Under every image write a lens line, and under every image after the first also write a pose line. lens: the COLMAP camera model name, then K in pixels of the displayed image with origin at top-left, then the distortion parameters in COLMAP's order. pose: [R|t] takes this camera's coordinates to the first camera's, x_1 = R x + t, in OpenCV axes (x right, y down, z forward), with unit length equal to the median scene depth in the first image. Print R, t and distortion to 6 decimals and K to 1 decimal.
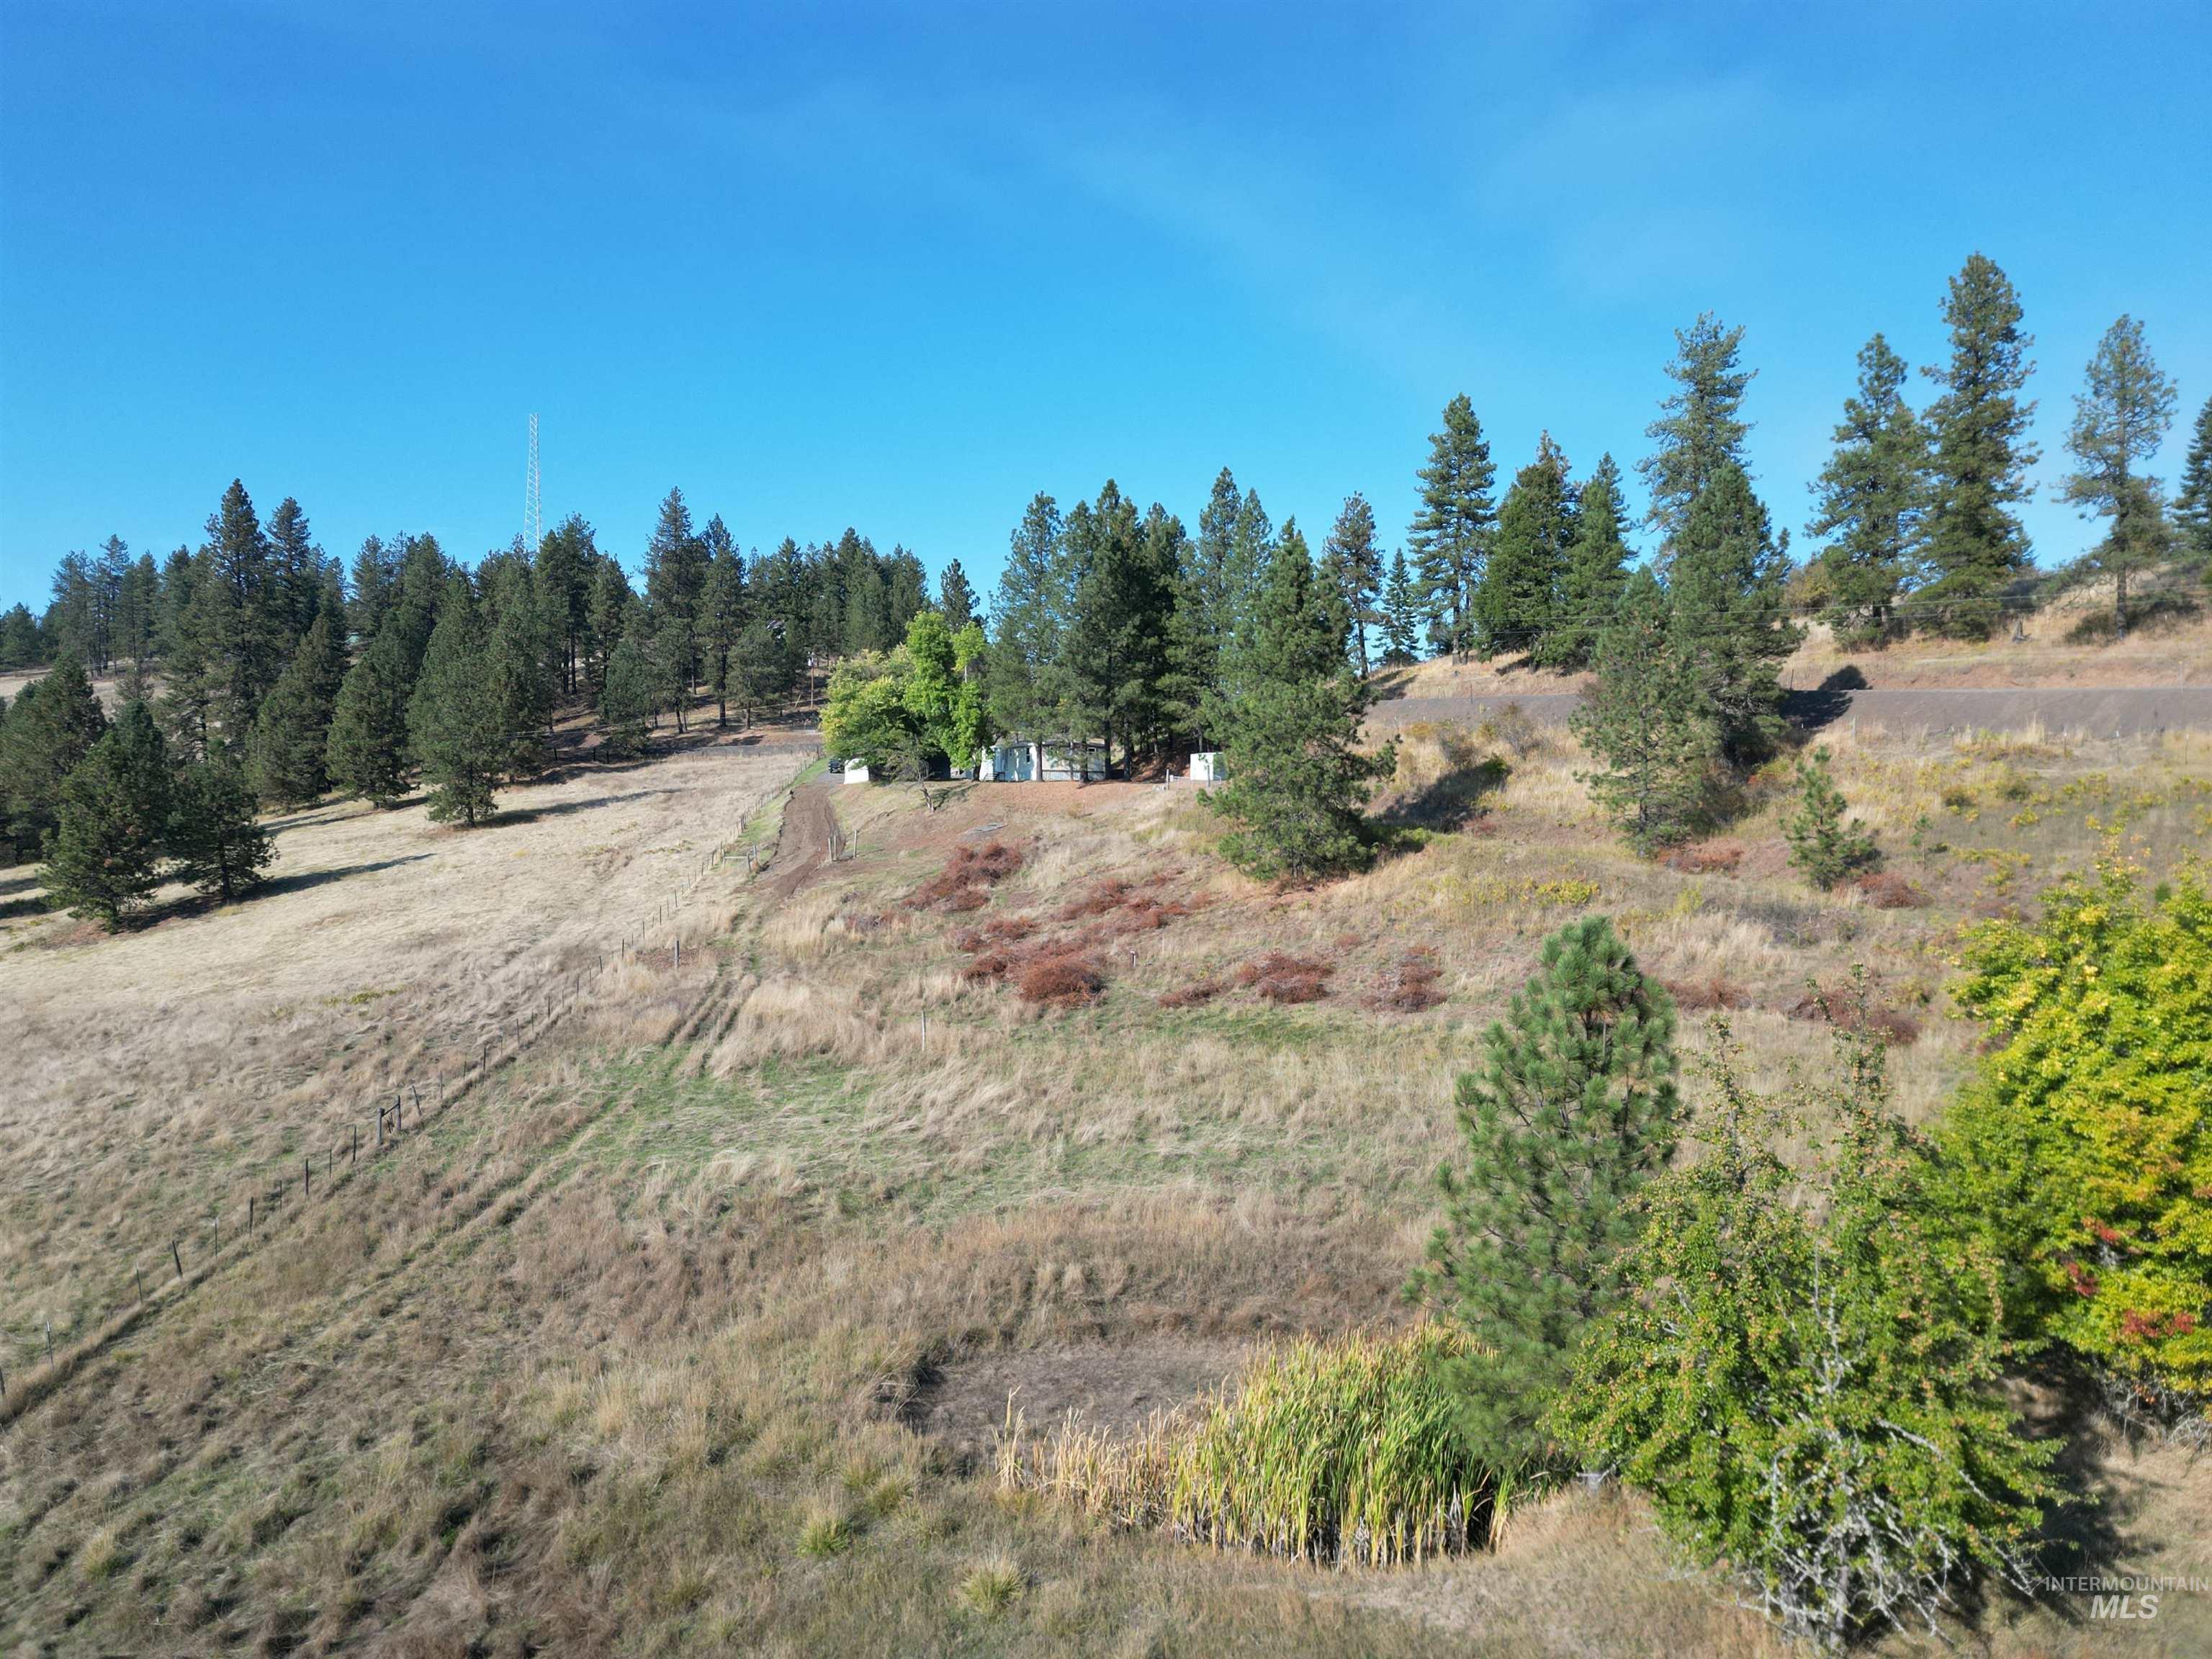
lens RADIAL K [[1476.4, 0, 1101.0], [0, 1476.4, 837.9], [0, 0, 1]] dist [0.005871, -0.045008]
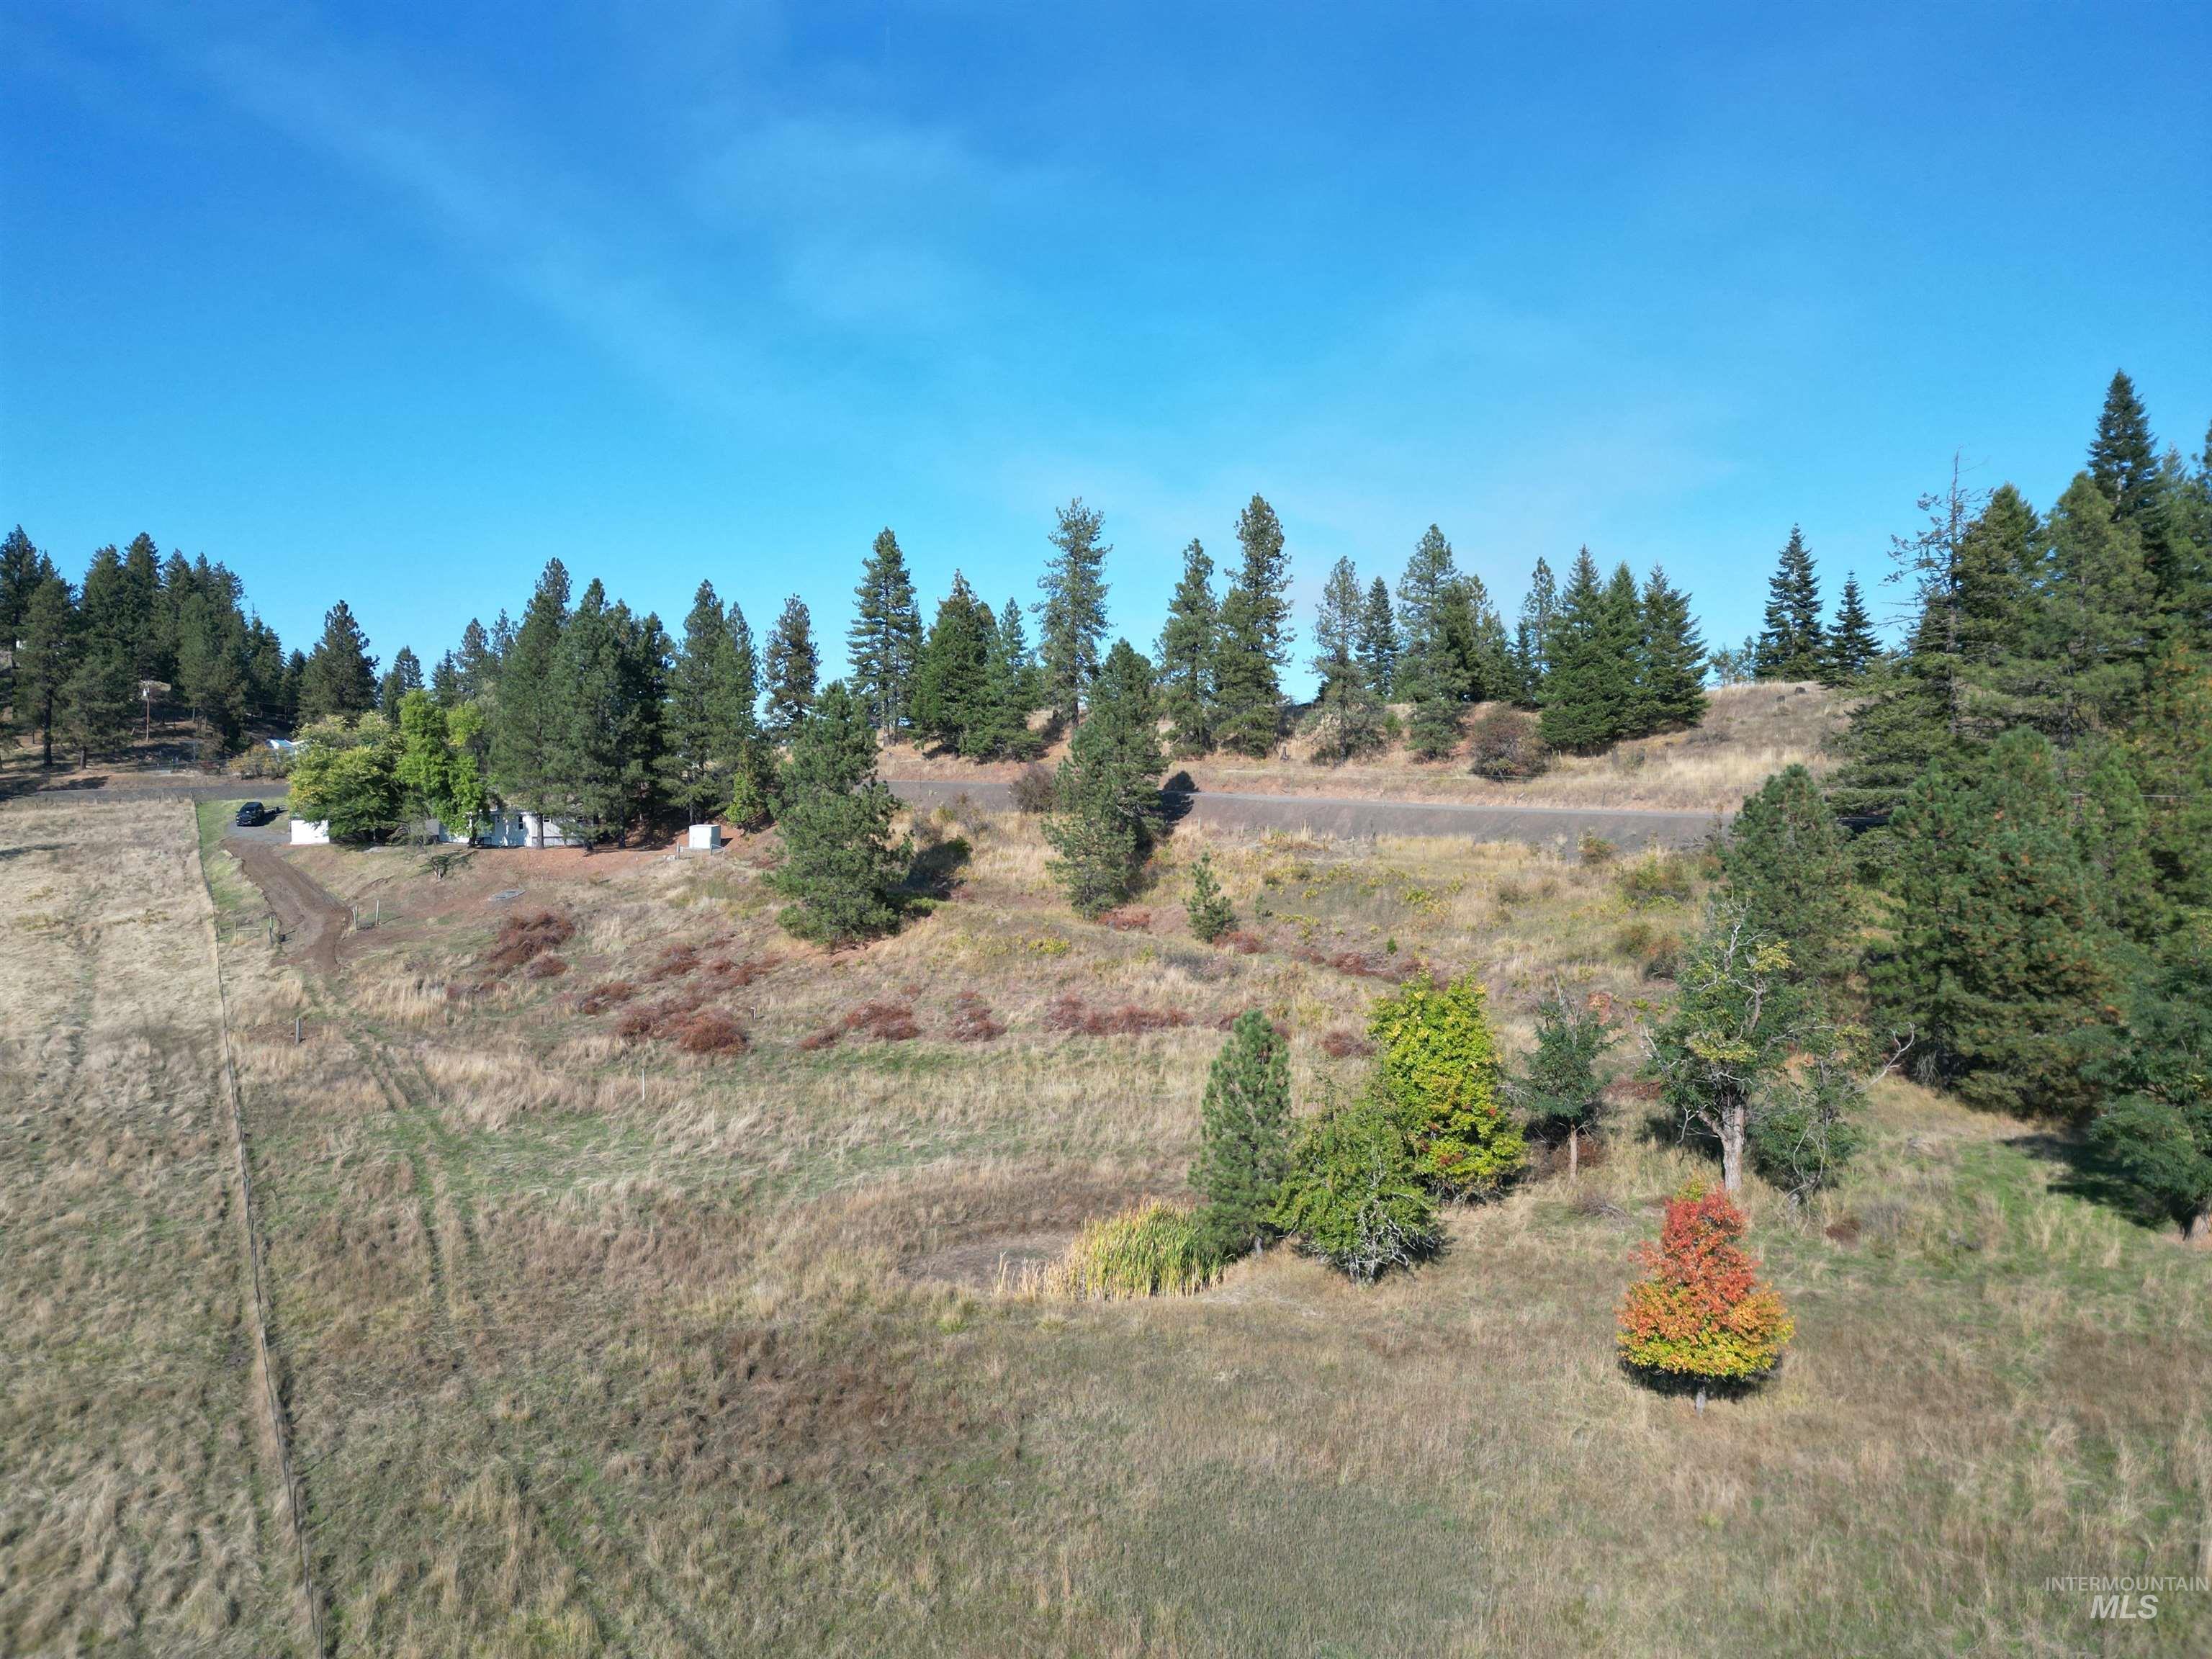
lens RADIAL K [[1533.2, 0, 1106.2], [0, 1533.2, 822.2], [0, 0, 1]] dist [0.077955, -0.070804]
pose [[0.872395, -0.009560, 0.488708, -0.307498], [0.008518, 0.999954, 0.004354, -0.075759], [-0.488727, 0.000365, 0.872437, -0.293039]]
